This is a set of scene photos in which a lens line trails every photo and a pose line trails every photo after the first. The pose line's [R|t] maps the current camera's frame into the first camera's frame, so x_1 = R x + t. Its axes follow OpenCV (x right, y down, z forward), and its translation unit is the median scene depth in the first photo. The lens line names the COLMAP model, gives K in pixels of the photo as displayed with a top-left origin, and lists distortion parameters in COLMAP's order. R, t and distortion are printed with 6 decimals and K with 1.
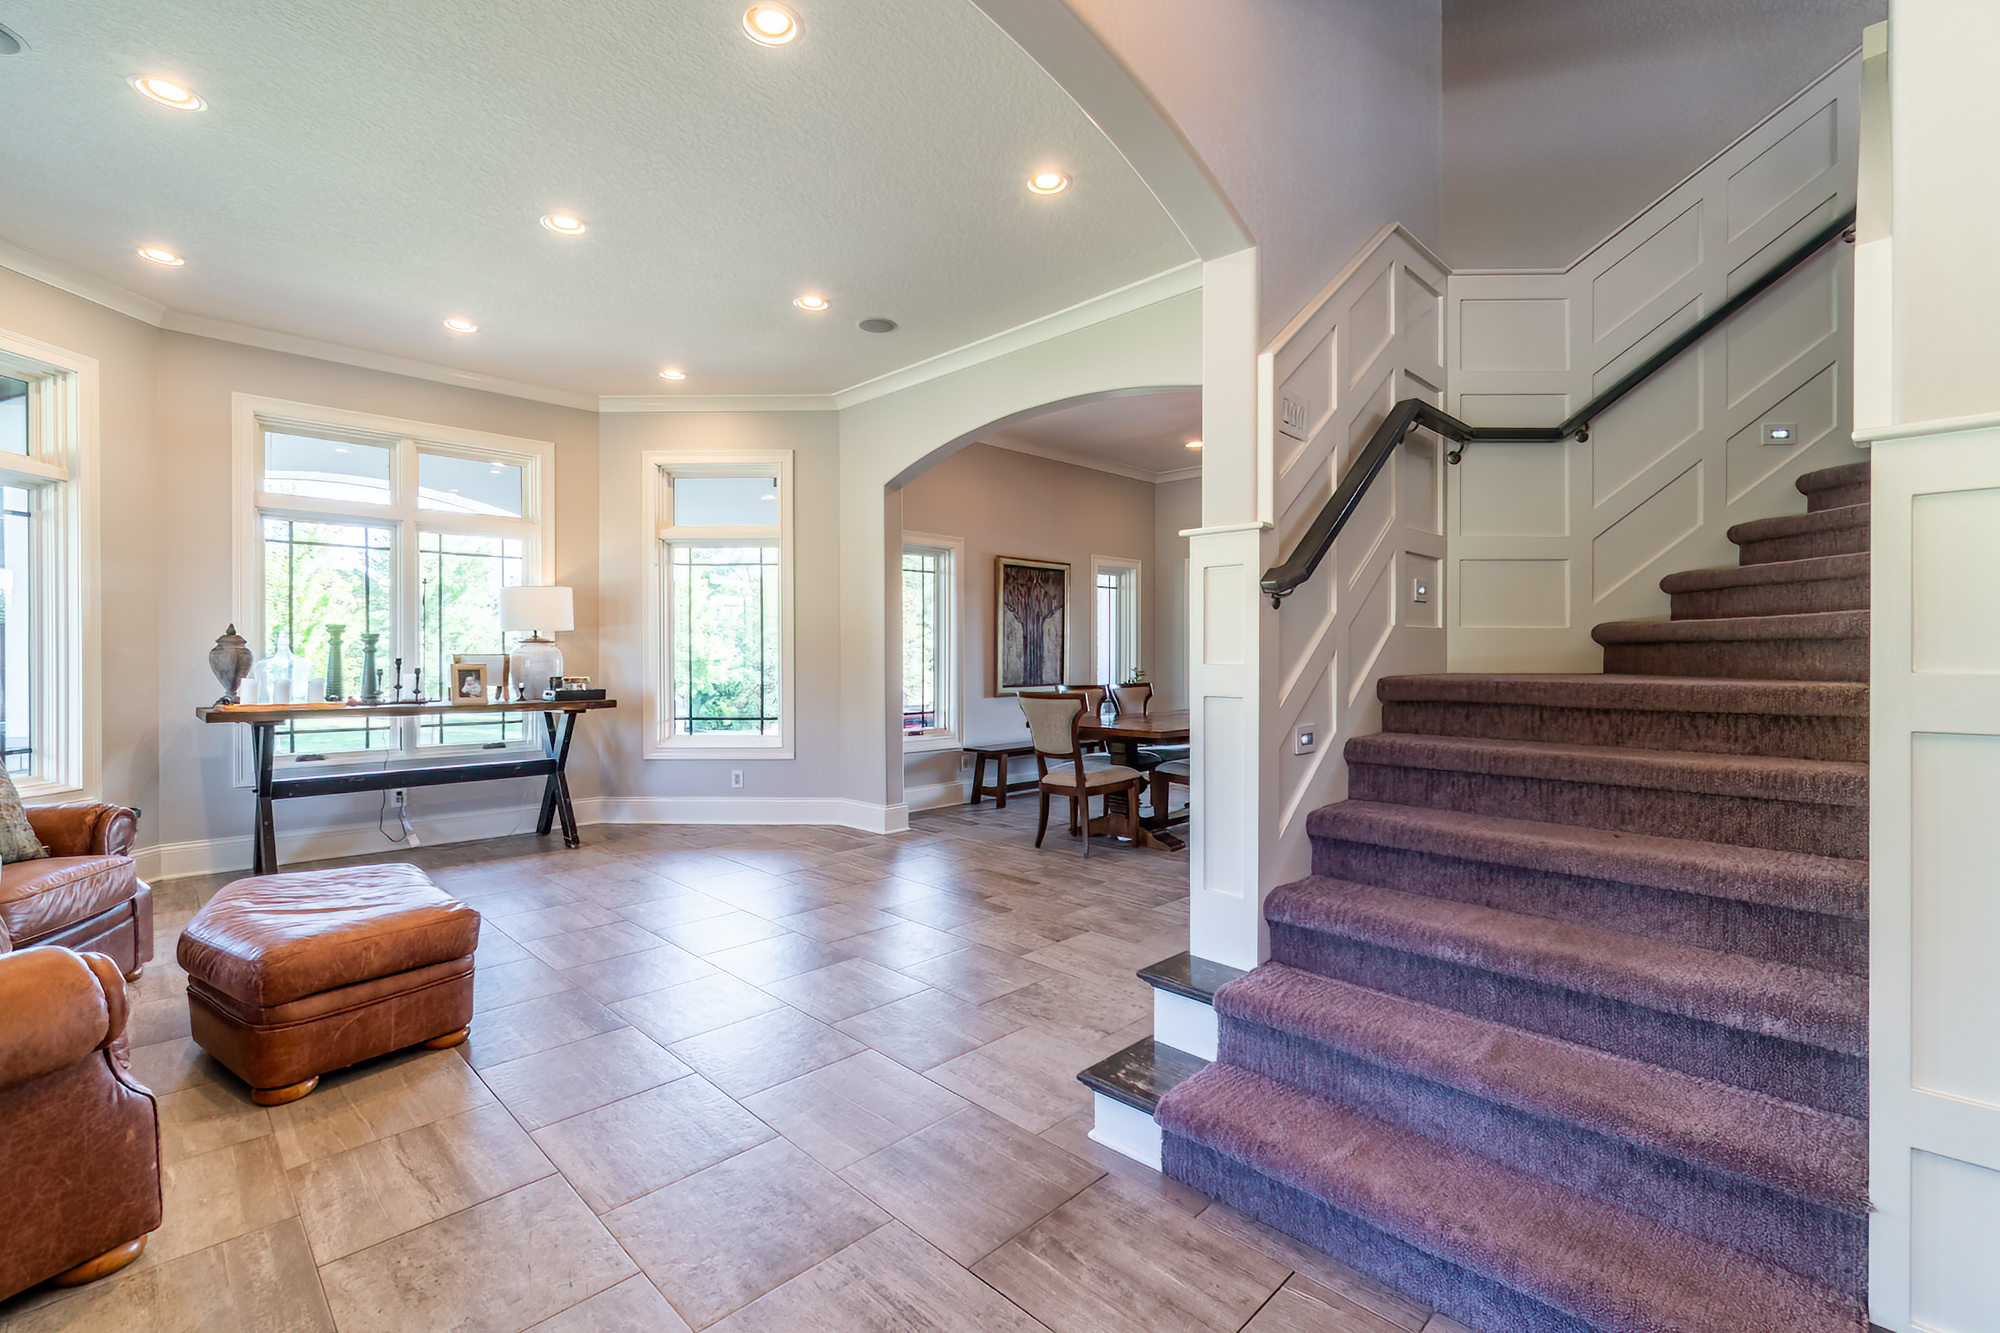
lens RADIAL K [[873.6, 0, 981.9], [0, 873.6, 659.0], [0, 0, 1]] dist [-0.000905, -0.000090]
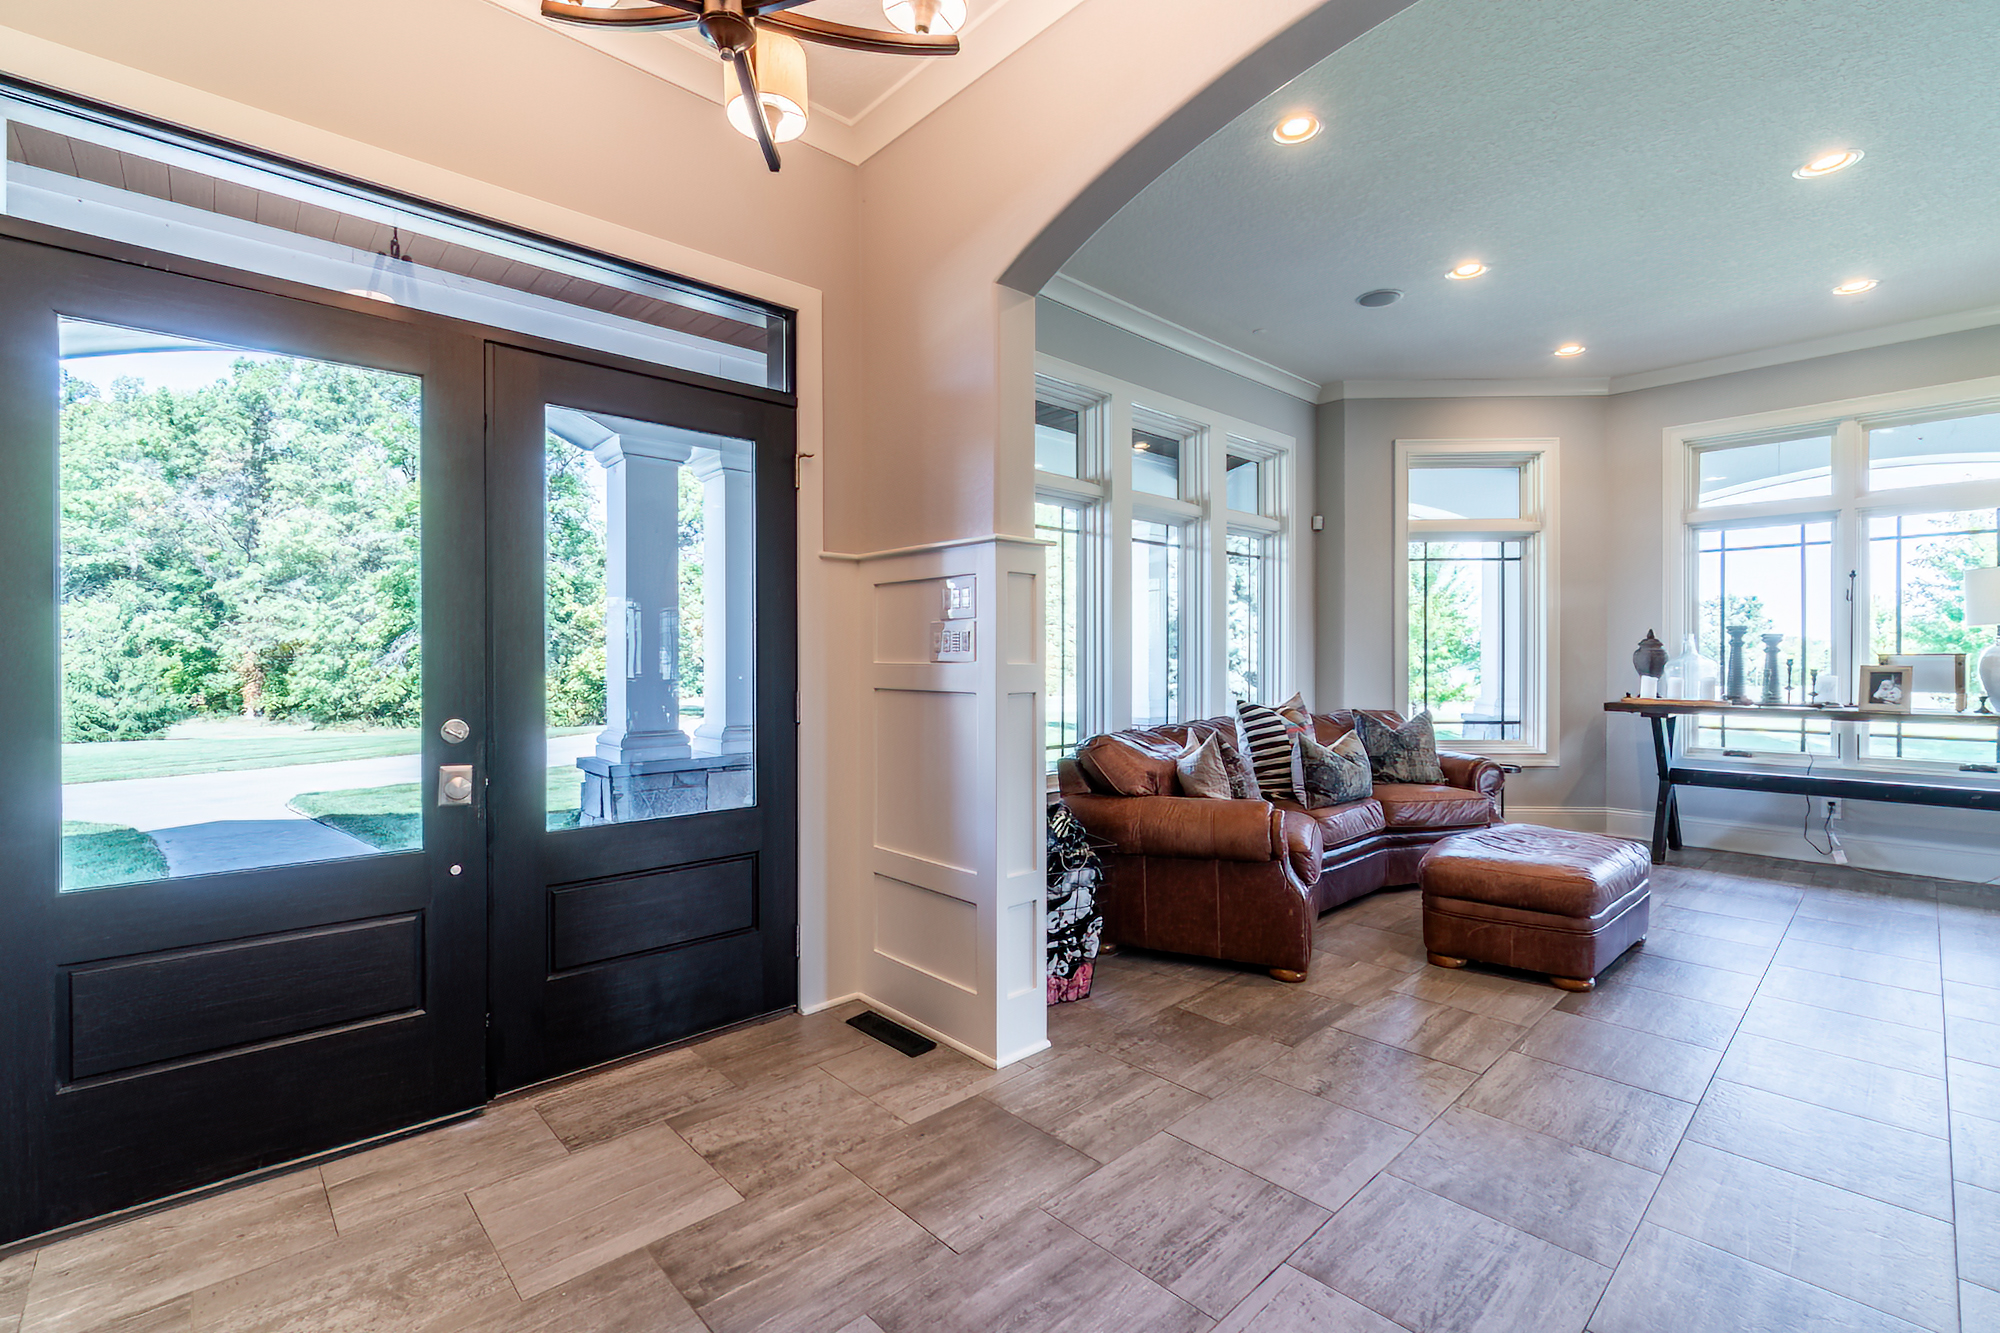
lens RADIAL K [[873.6, 0, 992.5], [0, 873.6, 661.9], [0, 0, 1]] dist [-0.000905, -0.000090]
pose [[-0.029114, 0.005499, -0.999561, 0.335408], [-0.002496, 0.999981, 0.005574, -0.000619], [0.999573, 0.002657, -0.029100, 0.150388]]
